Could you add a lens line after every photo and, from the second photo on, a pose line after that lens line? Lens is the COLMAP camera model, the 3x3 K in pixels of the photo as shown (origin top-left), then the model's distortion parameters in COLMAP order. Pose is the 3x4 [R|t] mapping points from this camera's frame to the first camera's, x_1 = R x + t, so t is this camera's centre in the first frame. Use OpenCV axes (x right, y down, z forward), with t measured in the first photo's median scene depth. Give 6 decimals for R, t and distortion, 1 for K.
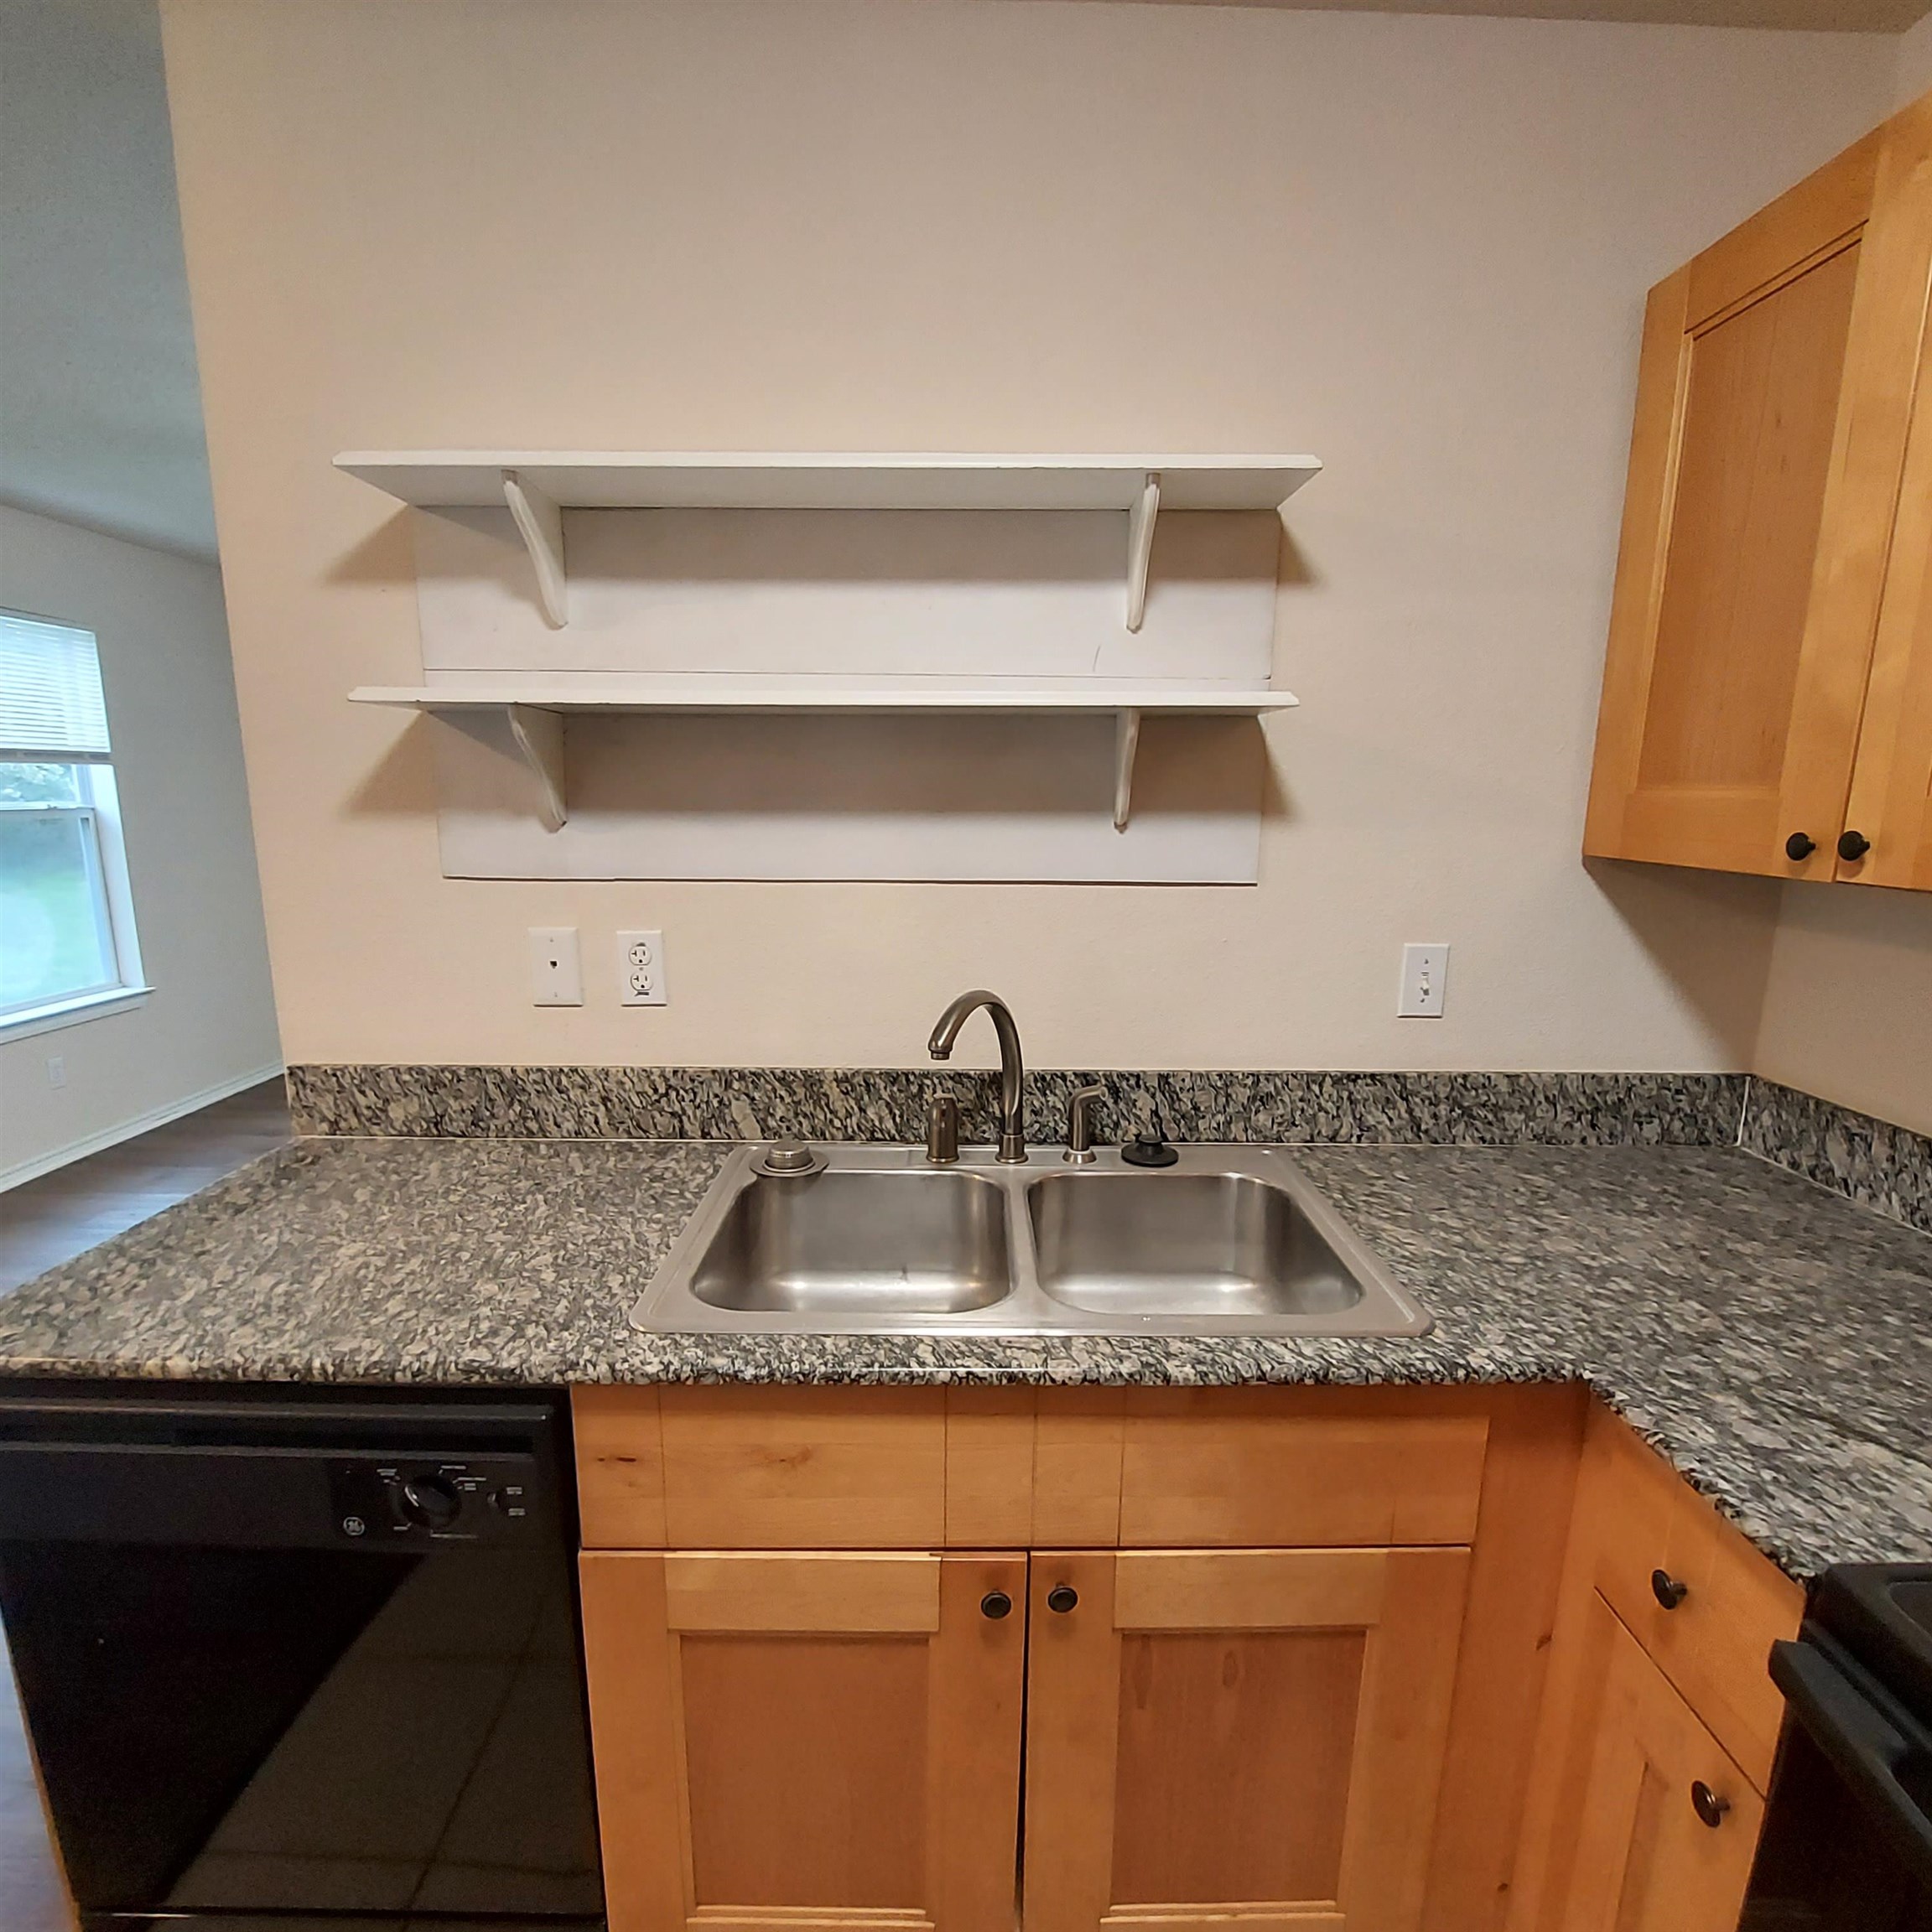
lens RADIAL K [[1035.0, 0, 957.0], [0, 1035.0, 974.6], [0, 0, 1]] dist [-0.005133, -0.000610]
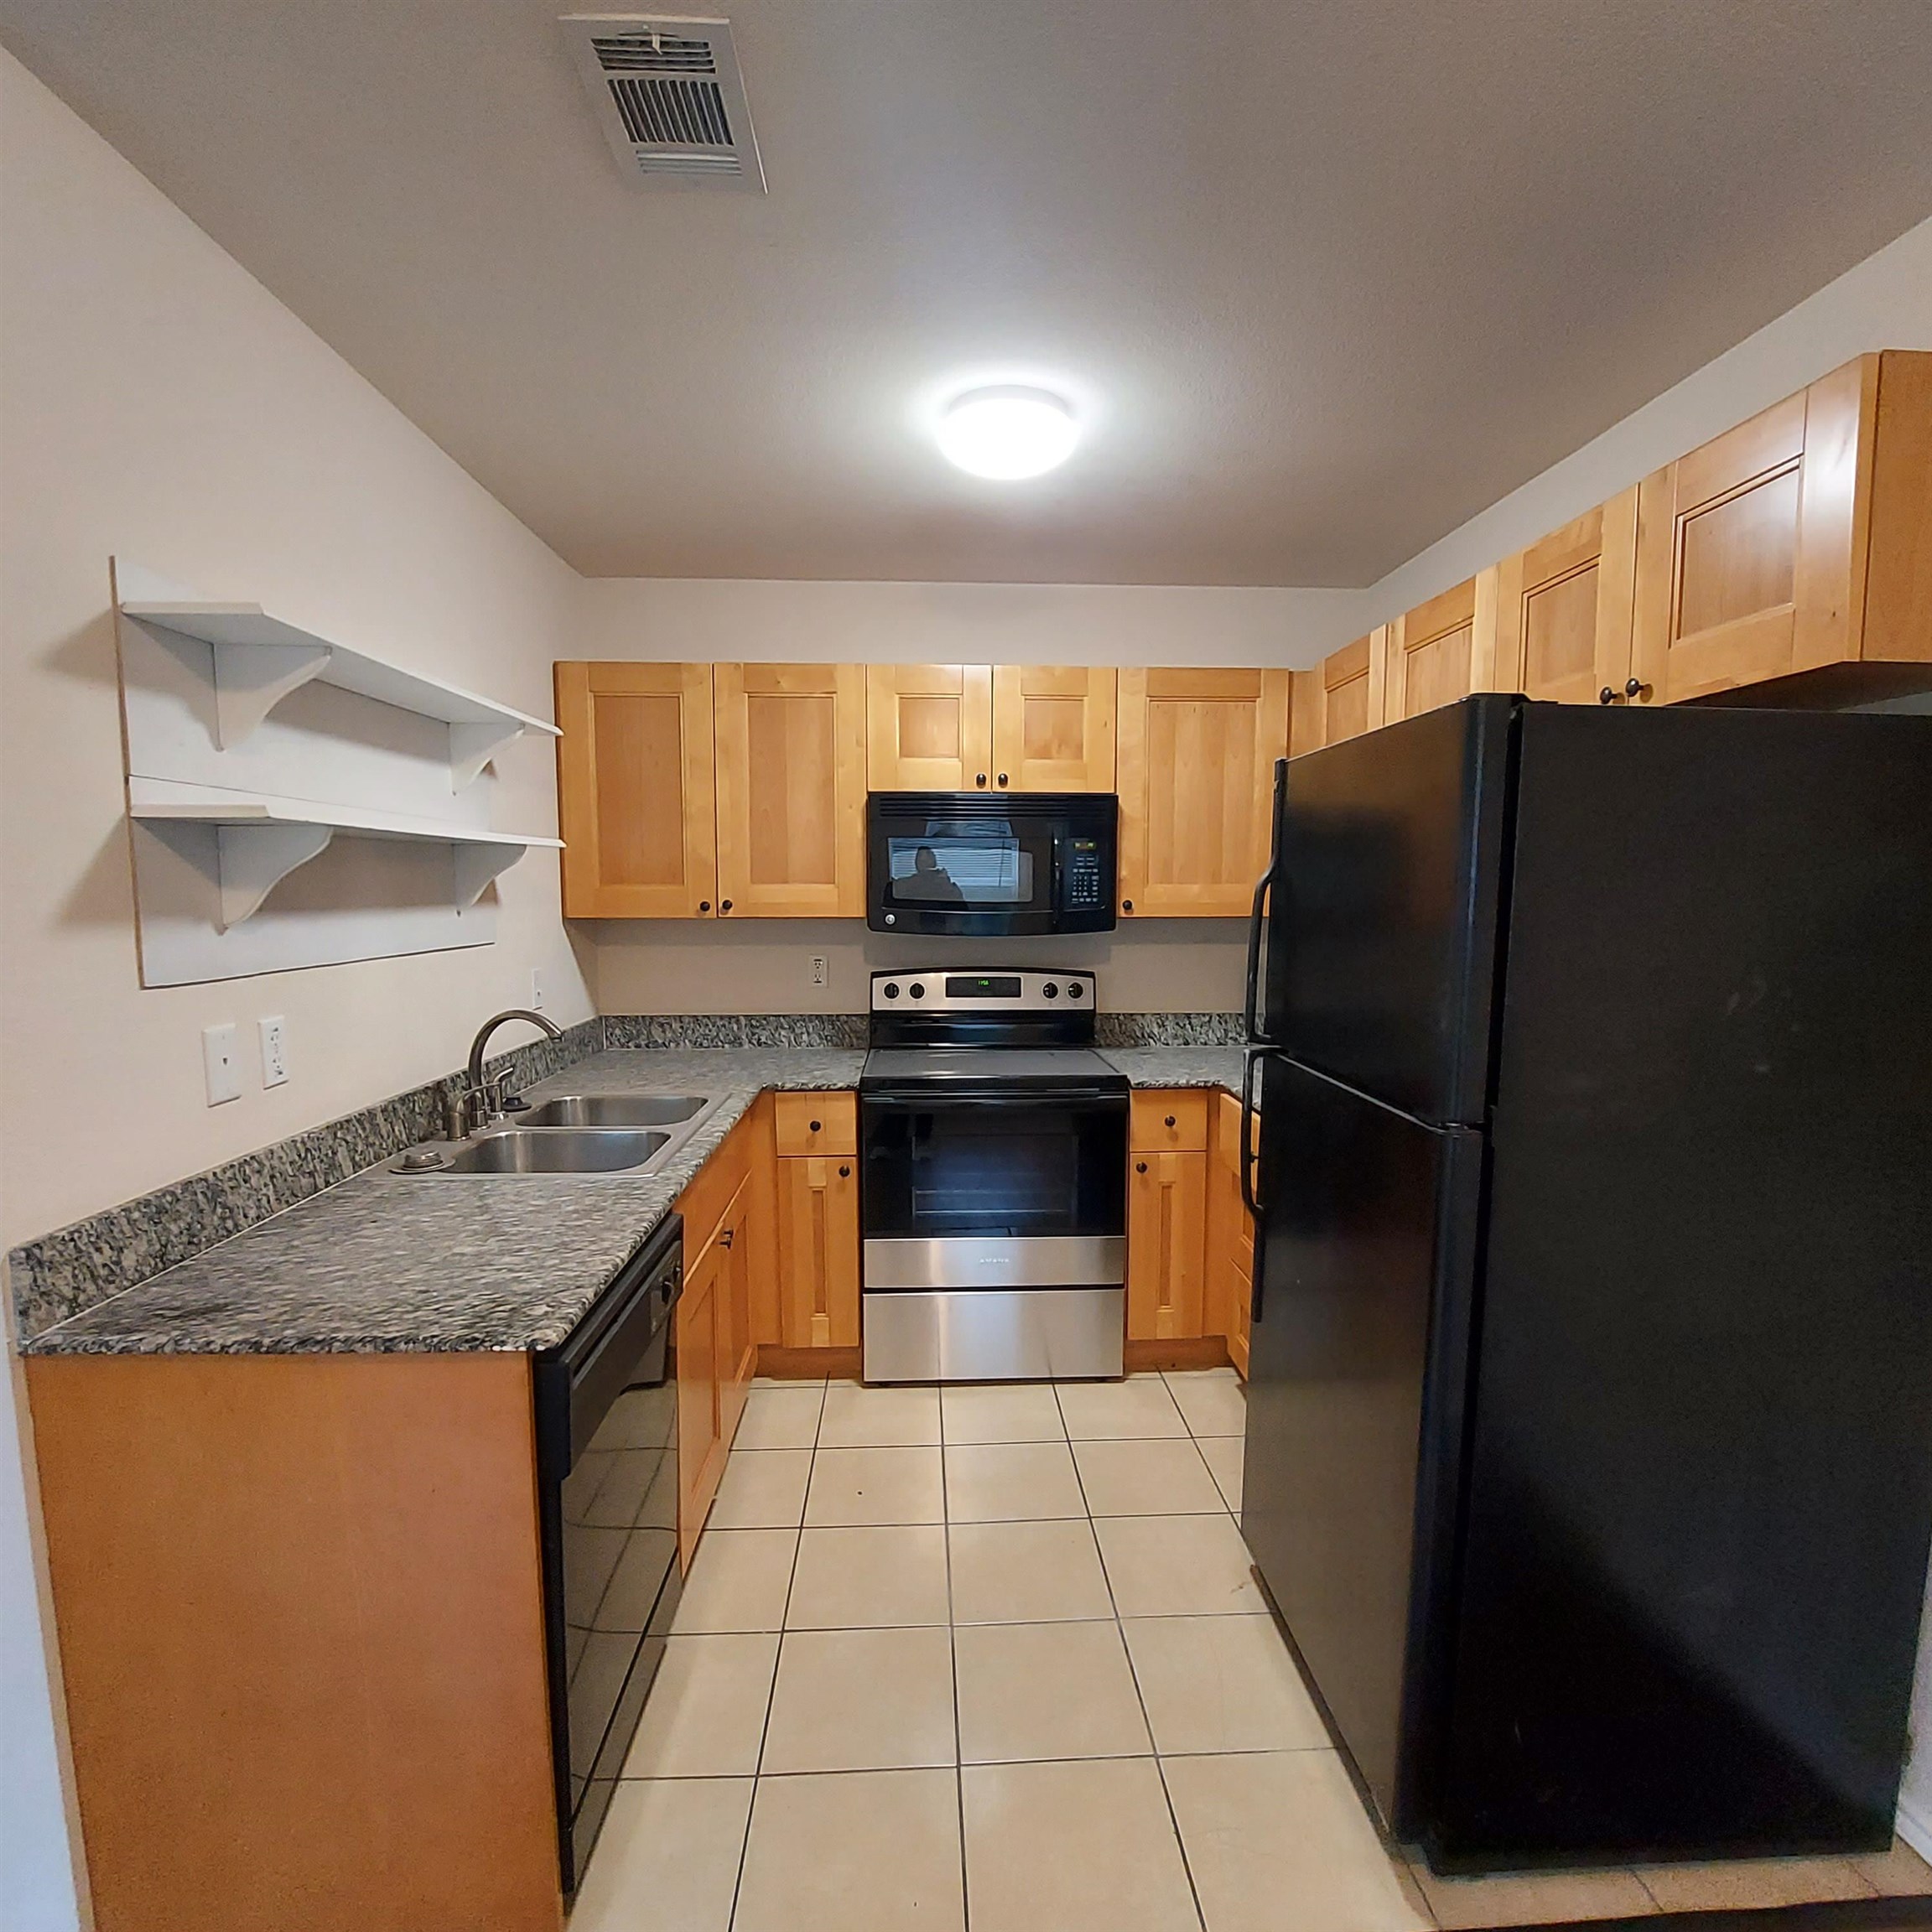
lens RADIAL K [[1035.0, 0, 957.0], [0, 1035.0, 974.6], [0, 0, 1]] dist [-0.005133, -0.000610]
pose [[-0.036277, -0.091544, 0.995140, -1.421809], [0.179393, 0.979023, 0.096601, -0.062508], [-0.983108, 0.182026, -0.019093, 0.279643]]
